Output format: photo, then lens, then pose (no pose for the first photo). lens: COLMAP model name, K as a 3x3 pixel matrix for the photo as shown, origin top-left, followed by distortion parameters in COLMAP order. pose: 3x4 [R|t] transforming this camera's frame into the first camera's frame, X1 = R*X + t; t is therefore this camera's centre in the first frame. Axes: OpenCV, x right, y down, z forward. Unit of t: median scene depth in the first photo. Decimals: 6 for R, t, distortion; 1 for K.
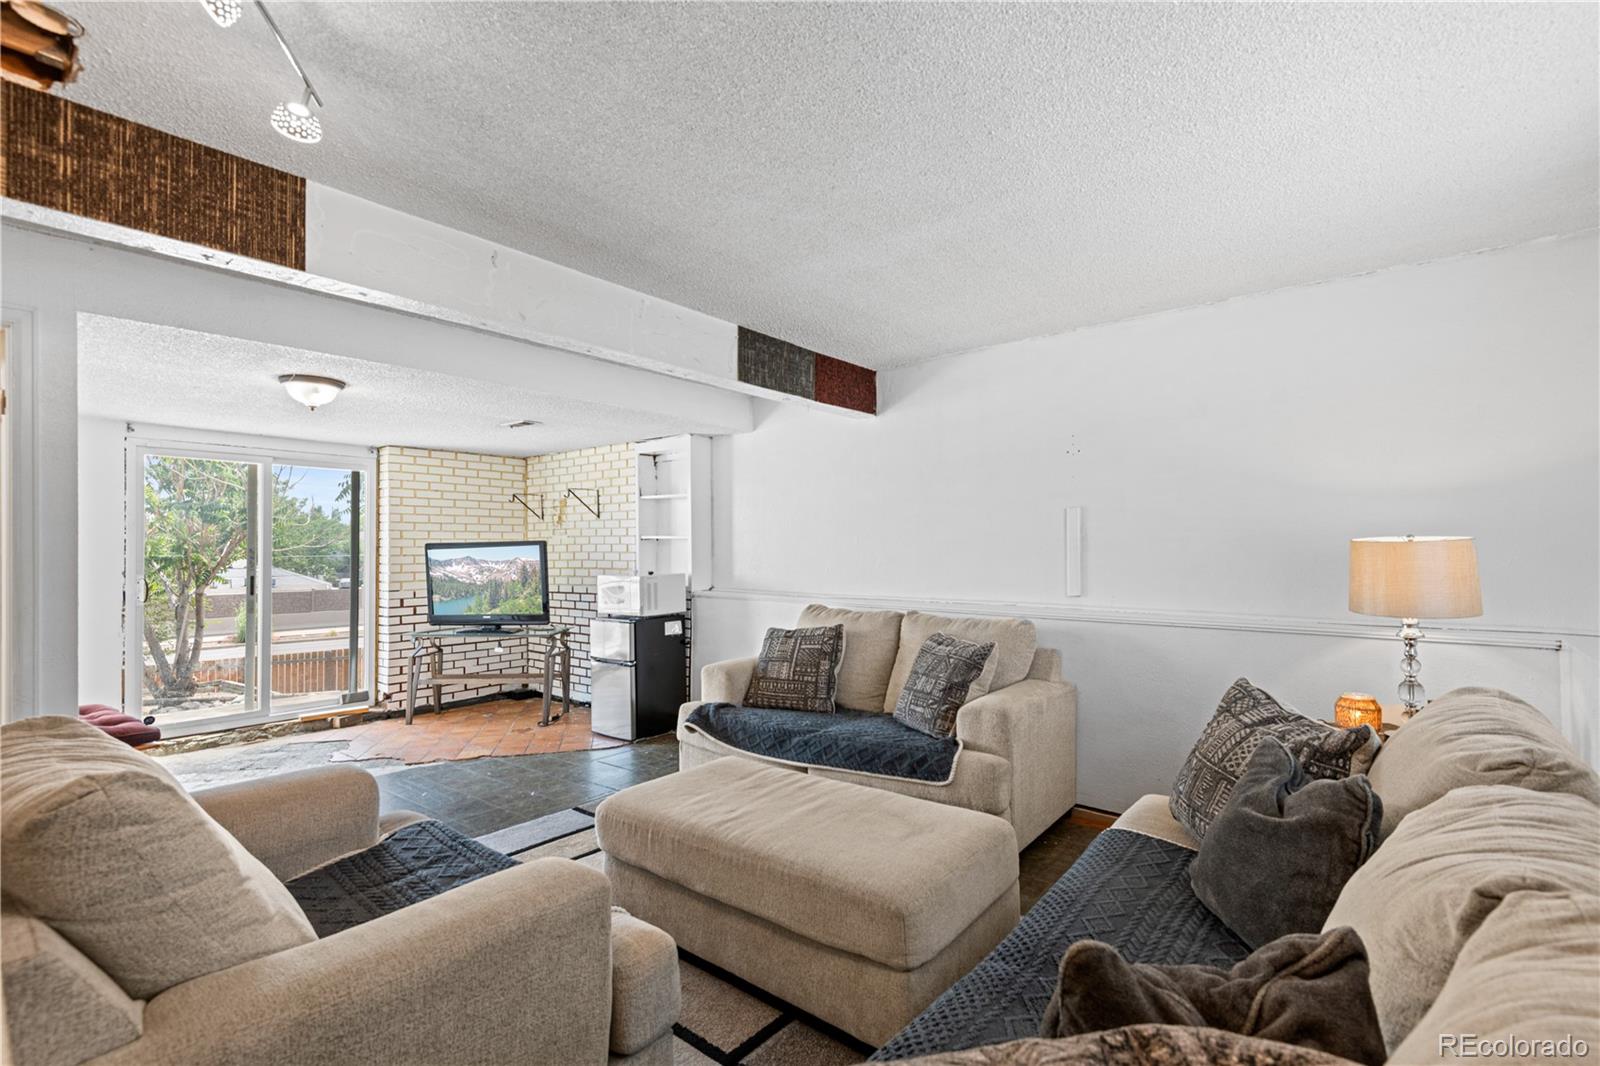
lens RADIAL K [[725.6, 0, 801.7], [0, 725.6, 527.3], [0, 0, 1]] dist [0.015875, -0.001730]
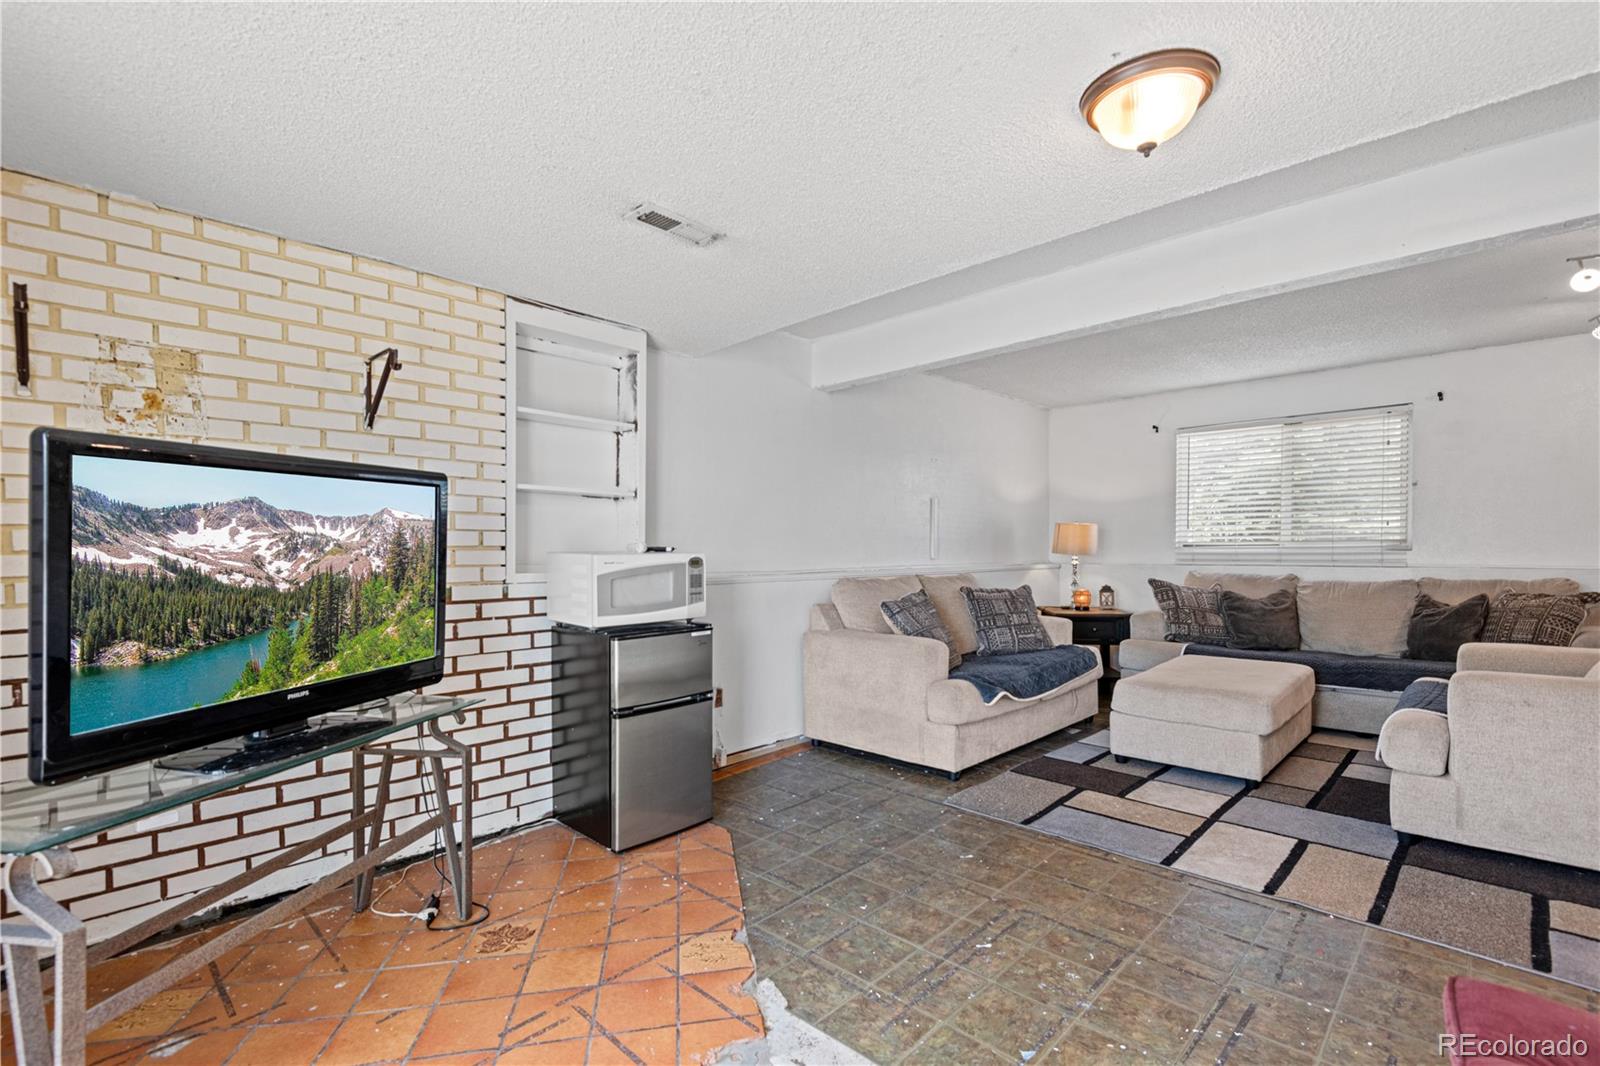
lens RADIAL K [[725.6, 0, 804.8], [0, 725.6, 540.8], [0, 0, 1]] dist [0.015875, -0.001730]
pose [[0.073437, 0.011956, 0.997228, -0.766220], [-0.028813, 0.999536, -0.009862, 0.056479], [-0.996884, -0.028009, 0.073747, 0.794351]]
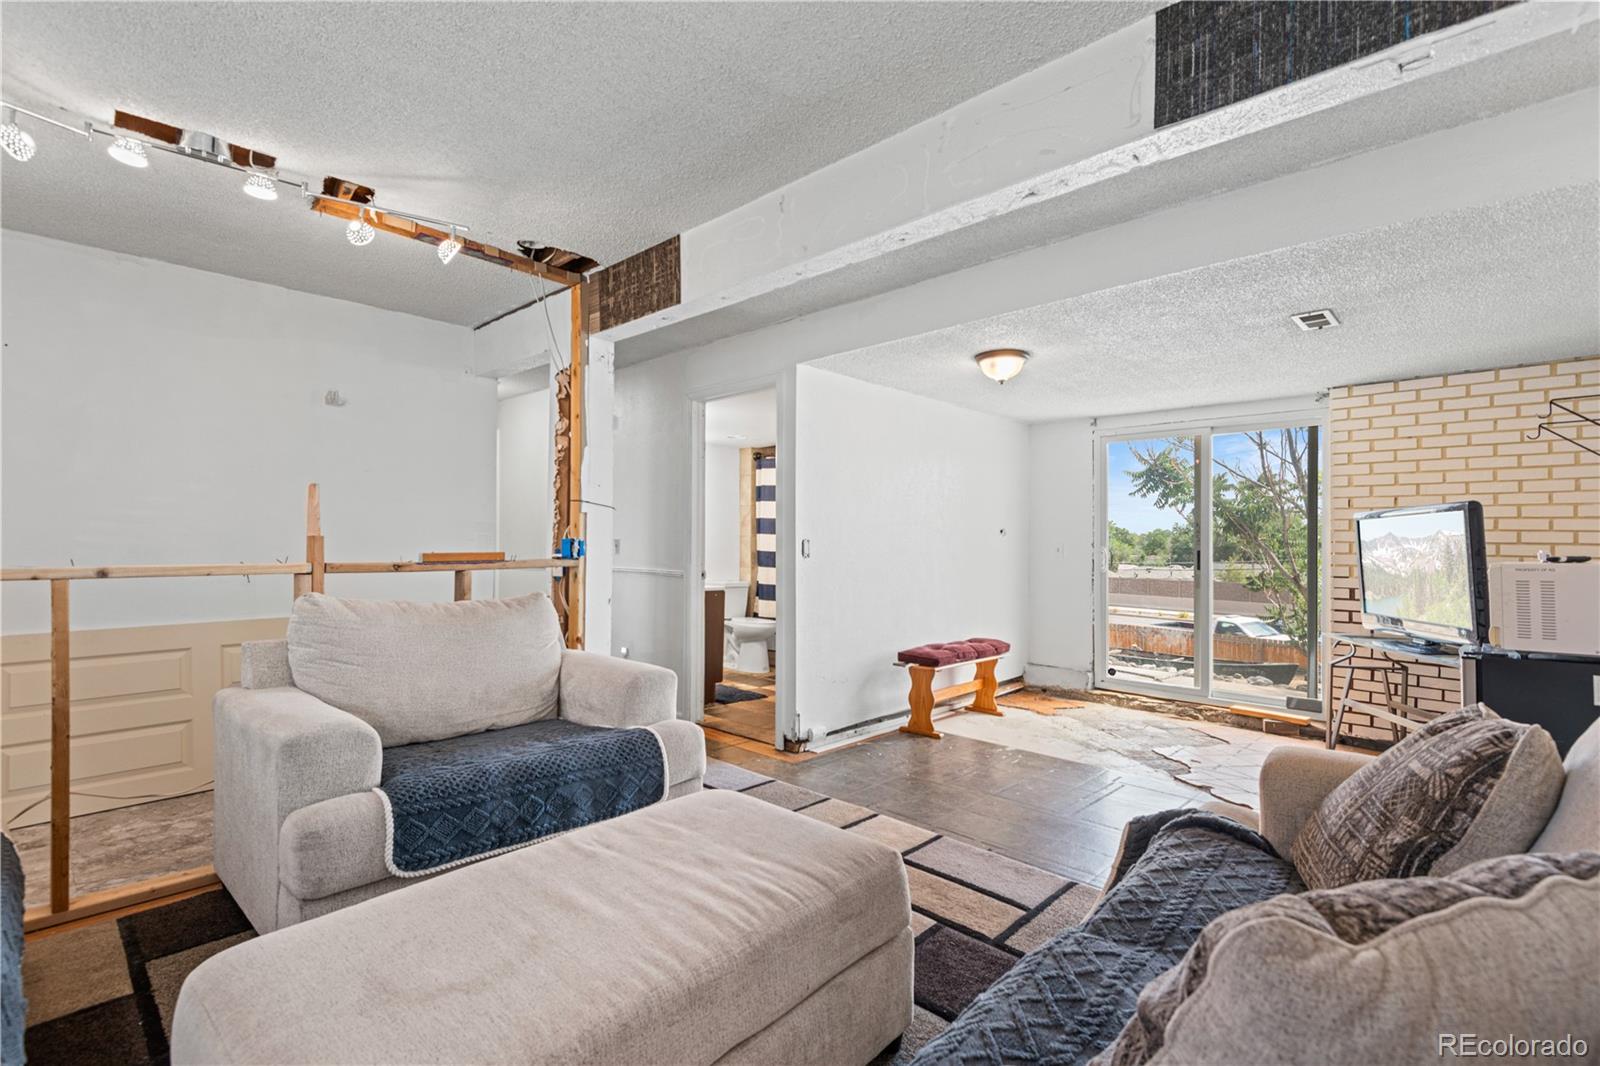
lens RADIAL K [[725.6, 0, 792.0], [0, 725.6, 549.4], [0, 0, 1]] dist [0.015875, -0.001730]
pose [[-0.067833, 0.019426, -0.997508, 0.262380], [0.022821, 0.999579, 0.017914, 0.032765], [0.997436, -0.021549, -0.068248, 0.522430]]
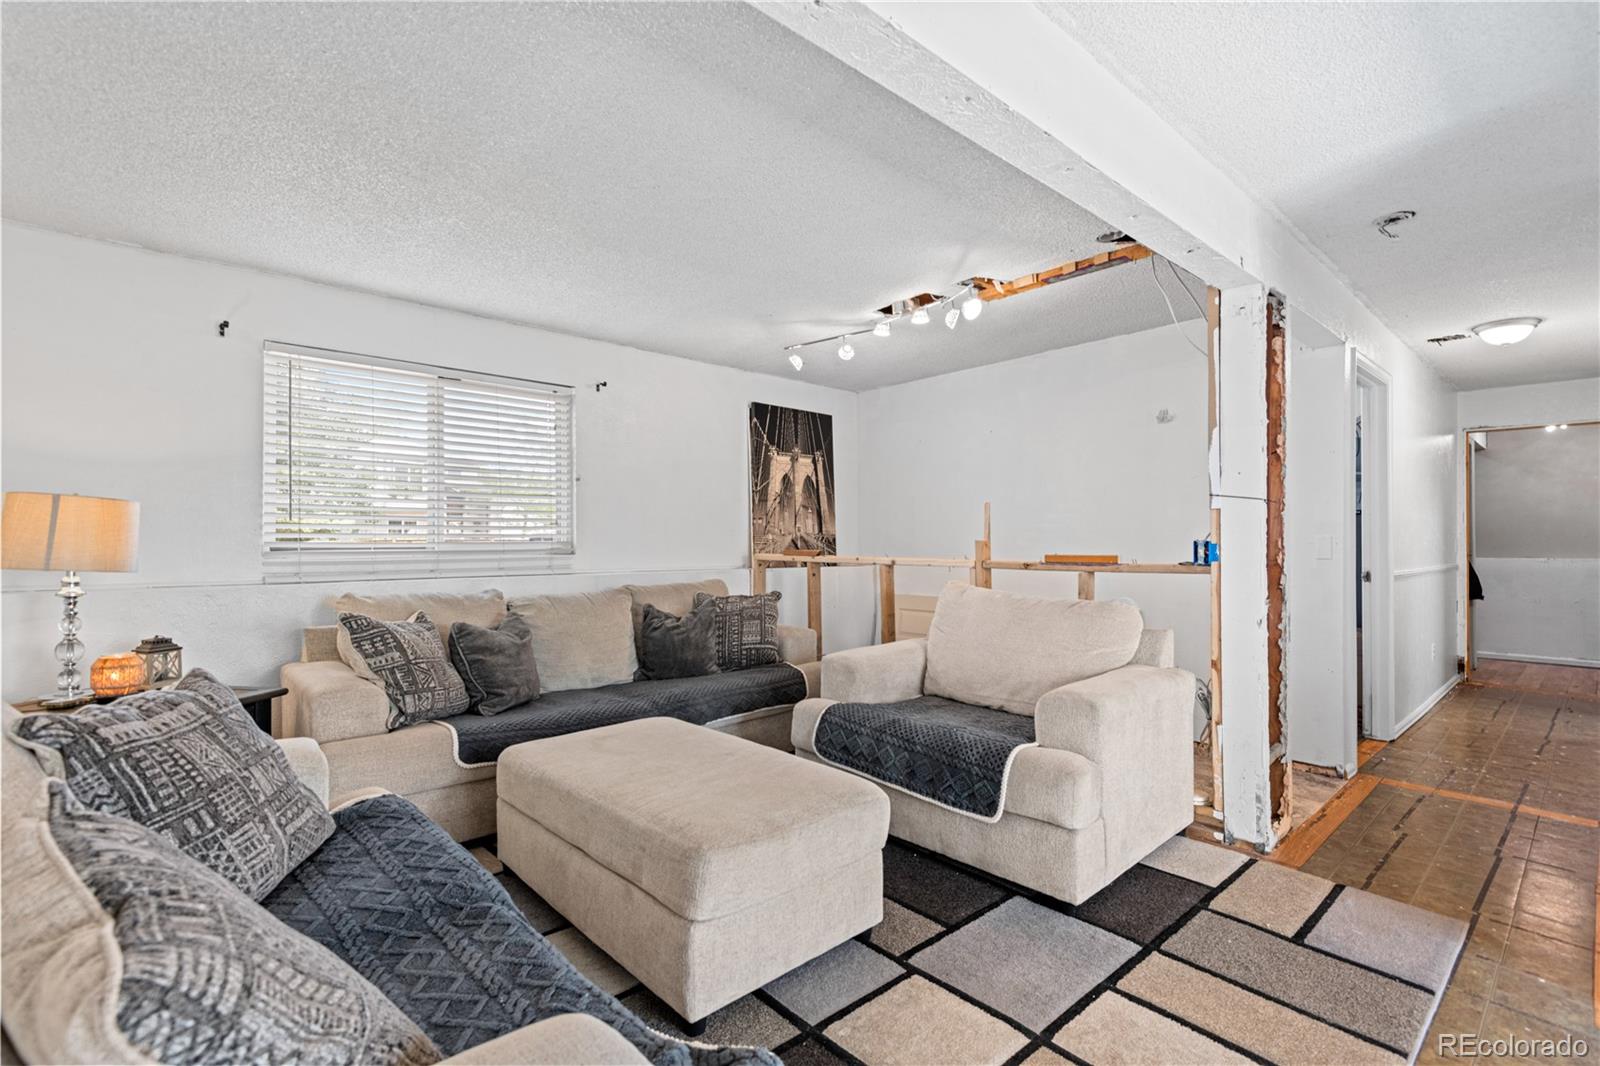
lens RADIAL K [[725.6, 0, 792.0], [0, 725.6, 537.6], [0, 0, 1]] dist [0.015875, -0.001730]
pose [[-0.987289, 0.003450, 0.158900, -0.143179], [-0.002928, 0.999200, -0.039891, 0.049964], [-0.158910, -0.039849, -0.986489, 0.856807]]
